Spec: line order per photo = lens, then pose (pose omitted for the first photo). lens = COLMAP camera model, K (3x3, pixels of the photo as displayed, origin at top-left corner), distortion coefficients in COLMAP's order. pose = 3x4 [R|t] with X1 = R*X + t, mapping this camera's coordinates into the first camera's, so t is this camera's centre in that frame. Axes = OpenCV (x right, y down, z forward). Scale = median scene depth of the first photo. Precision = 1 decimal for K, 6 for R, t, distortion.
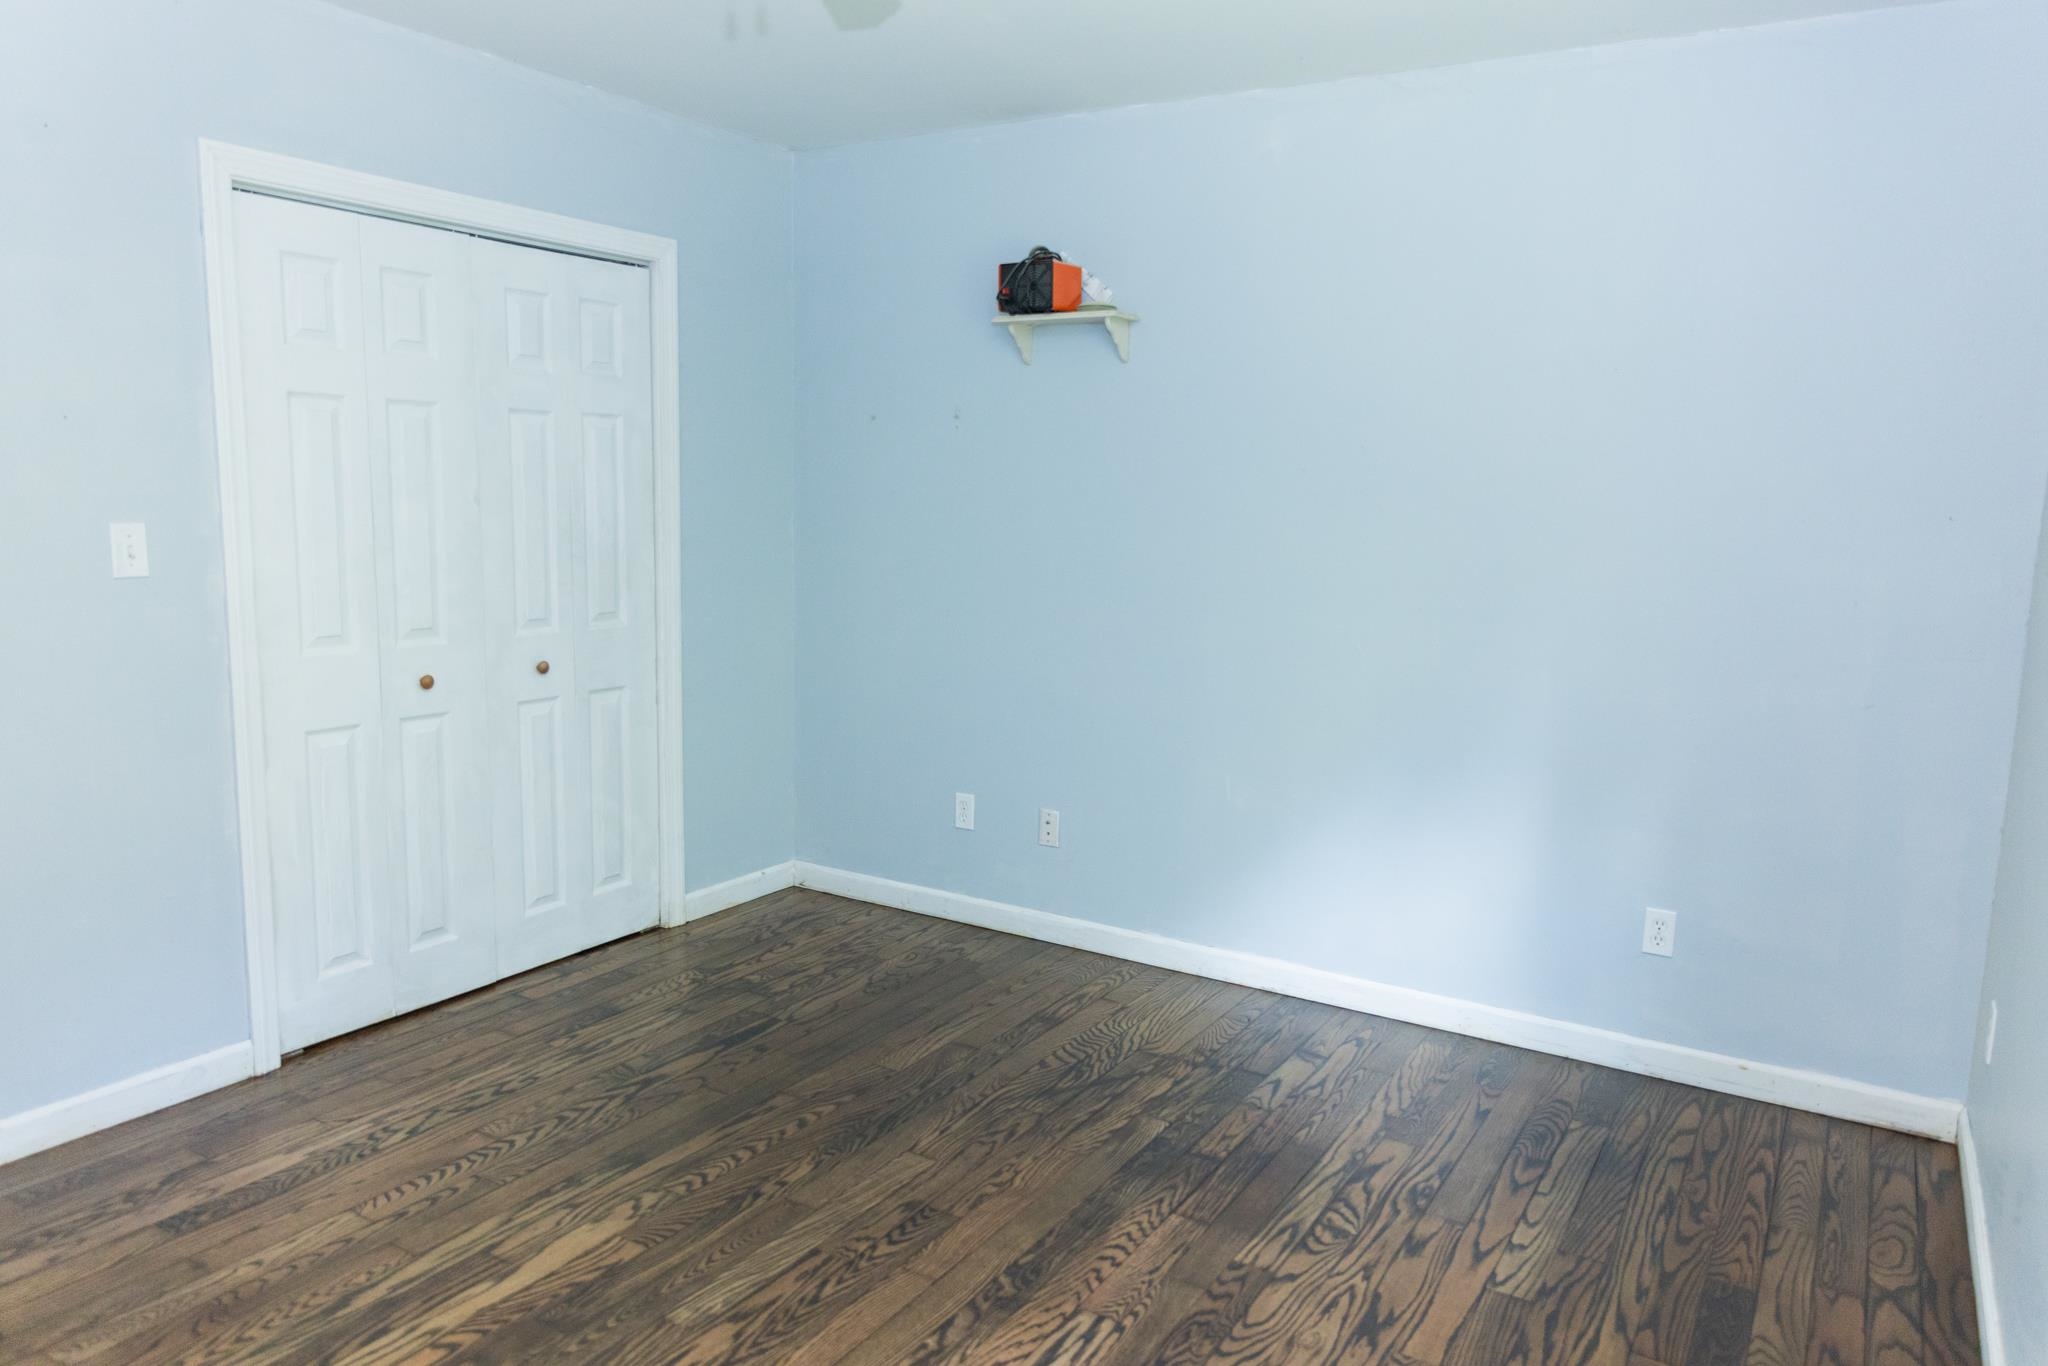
lens RADIAL K [[1383.1, 0, 1023.9], [0, 1383.1, 683.1], [0, 0, 1]] dist [0.000752, -0.001268]
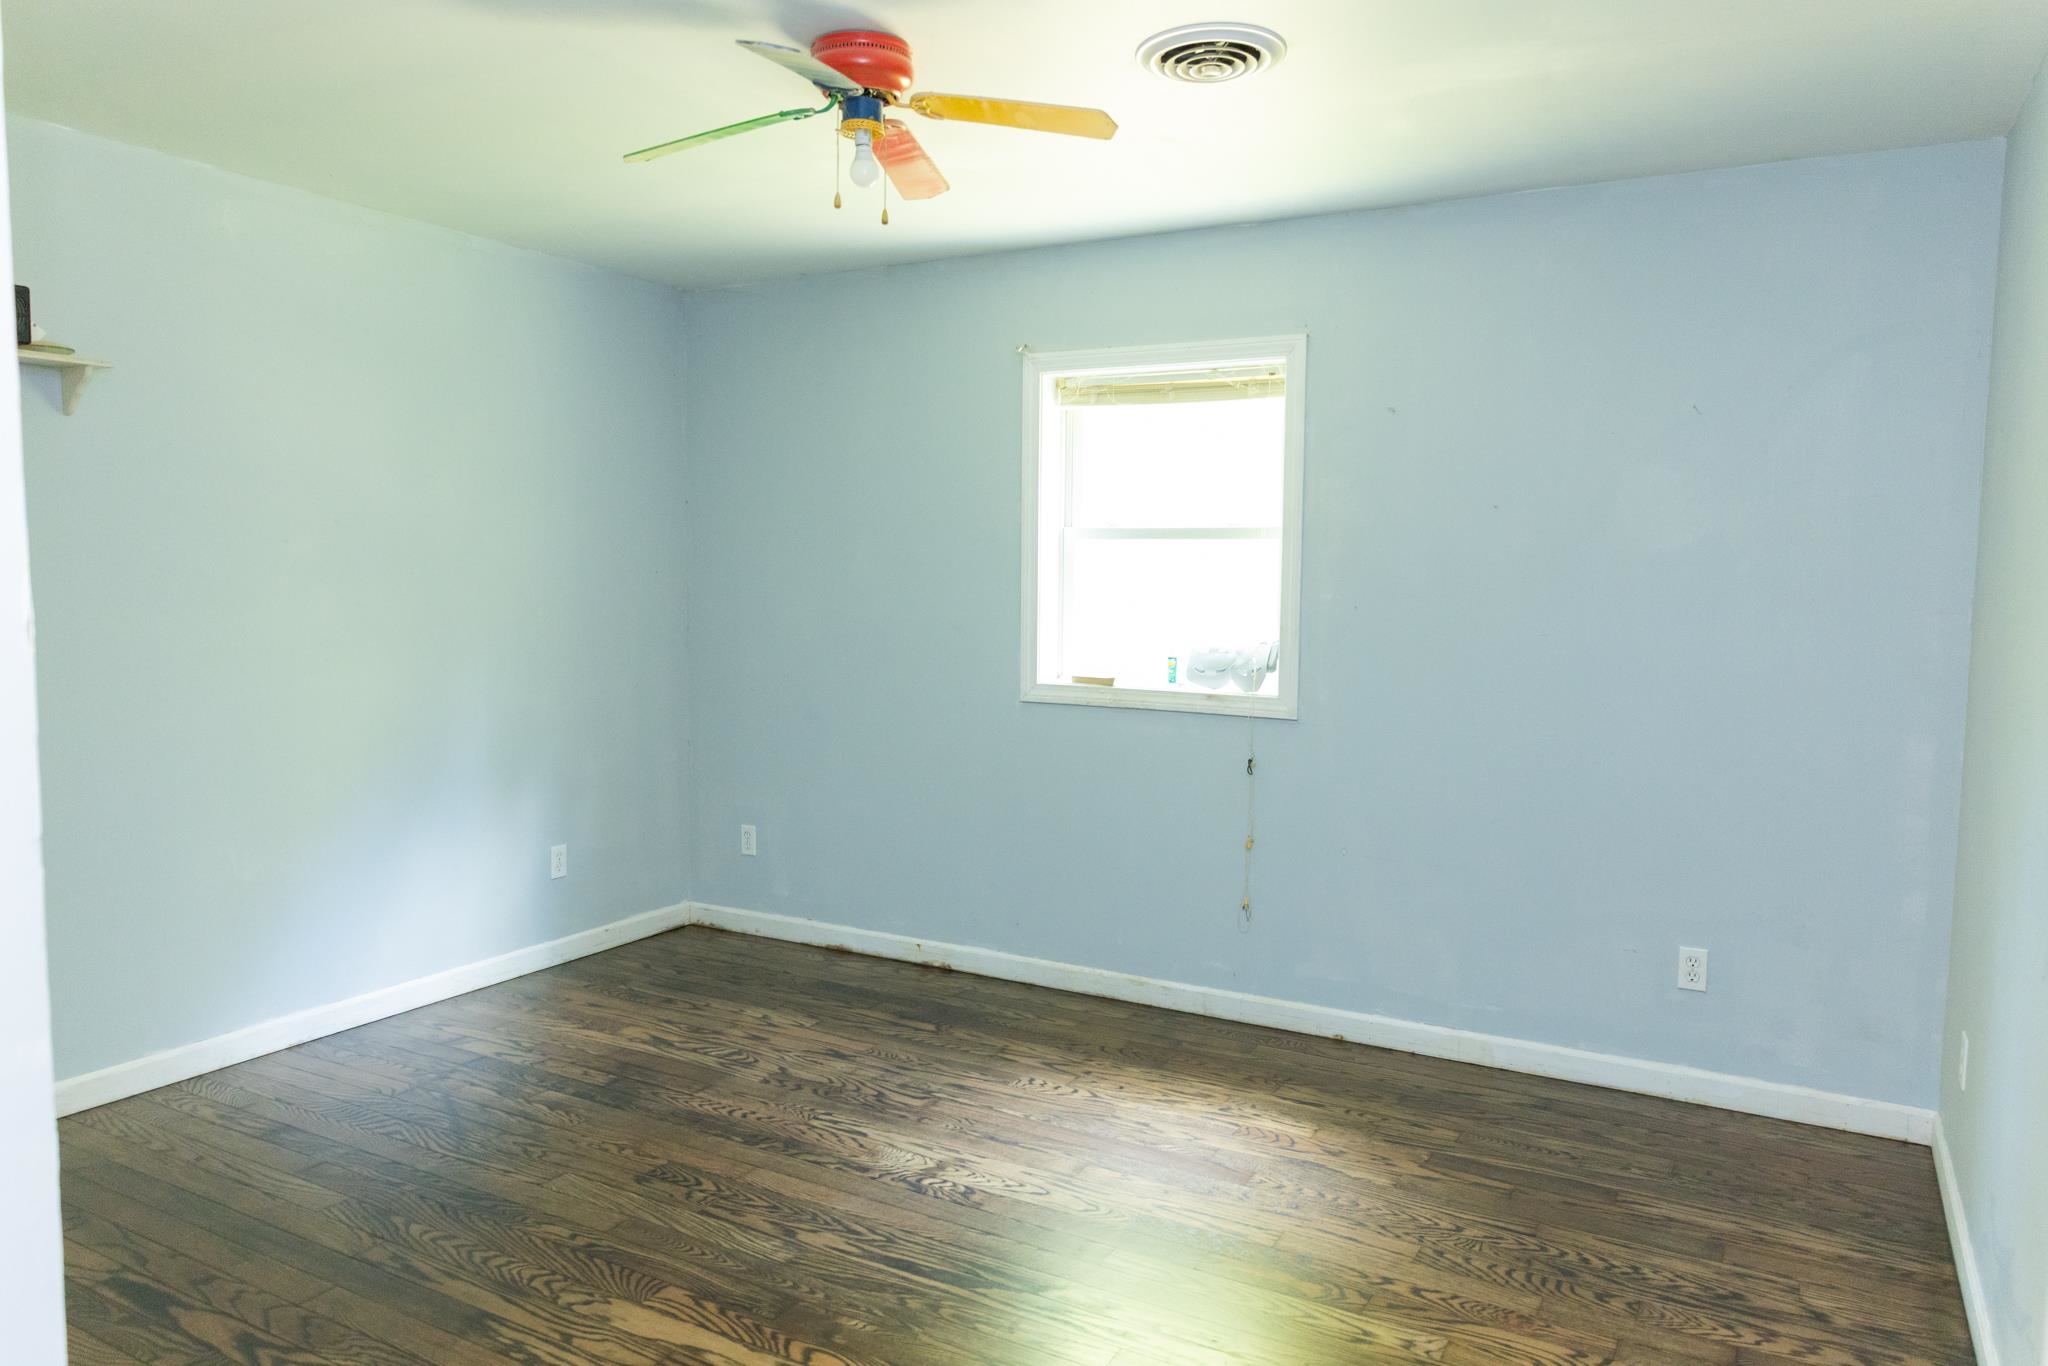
lens RADIAL K [[1383.1, 0, 1023.1], [0, 1383.1, 682.4], [0, 0, 1]] dist [0.000752, -0.001268]
pose [[-0.027991, -0.109166, 0.993629, -1.210936], [0.129765, 0.985211, 0.111897, -0.130407], [-0.991150, 0.132070, -0.013411, 0.632134]]
